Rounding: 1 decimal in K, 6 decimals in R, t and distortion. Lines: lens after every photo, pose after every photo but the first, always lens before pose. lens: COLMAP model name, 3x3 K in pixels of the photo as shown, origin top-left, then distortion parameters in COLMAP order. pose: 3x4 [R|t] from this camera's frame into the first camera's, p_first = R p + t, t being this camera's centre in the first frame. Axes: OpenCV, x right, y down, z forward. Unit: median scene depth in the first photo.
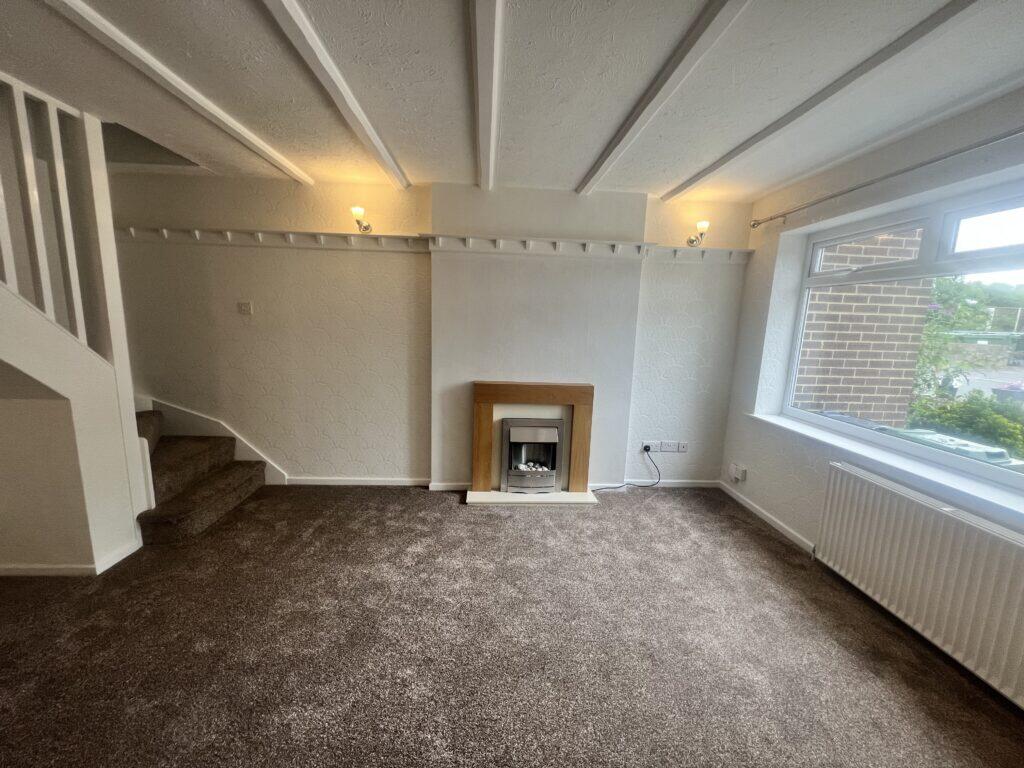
lens RADIAL K [[408.6, 0, 512.0], [0, 408.6, 384.0], [0, 0, 1]] dist [-0.000572, -0.000205]
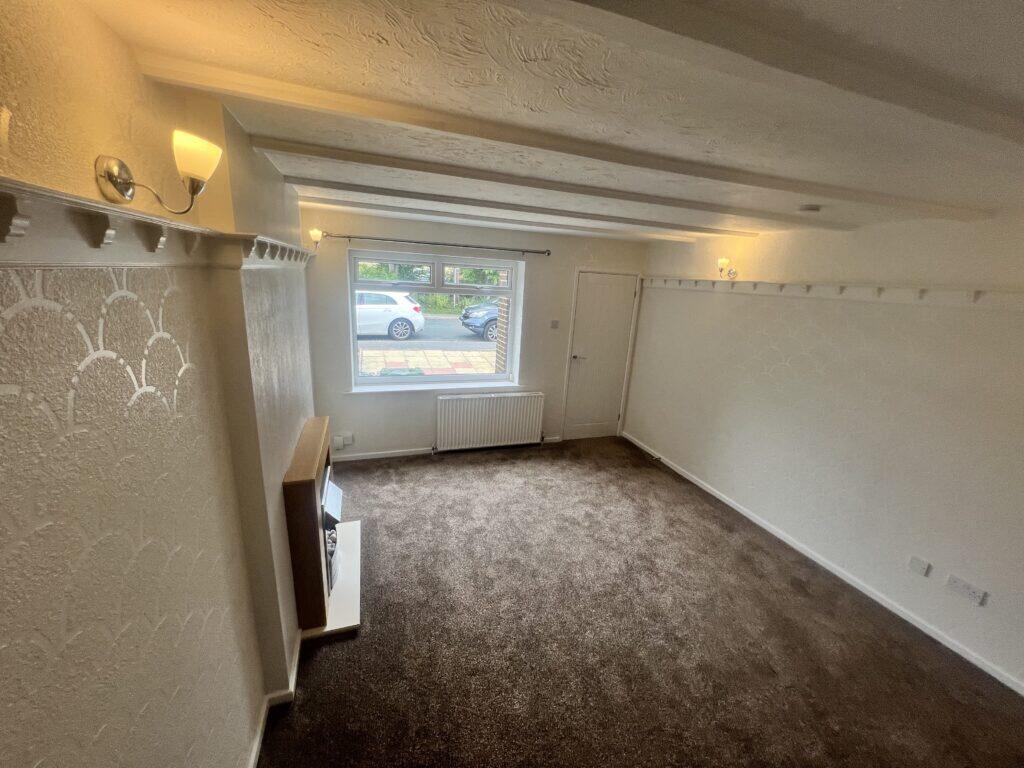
lens RADIAL K [[408.6, 0, 512.0], [0, 408.6, 384.0], [0, 0, 1]] dist [-0.000572, -0.000205]
pose [[-0.270624, -0.296886, 0.915763, -0.784745], [0.084399, 0.940279, 0.329775, -0.363034], [-0.958978, 0.166535, -0.229406, 0.905724]]
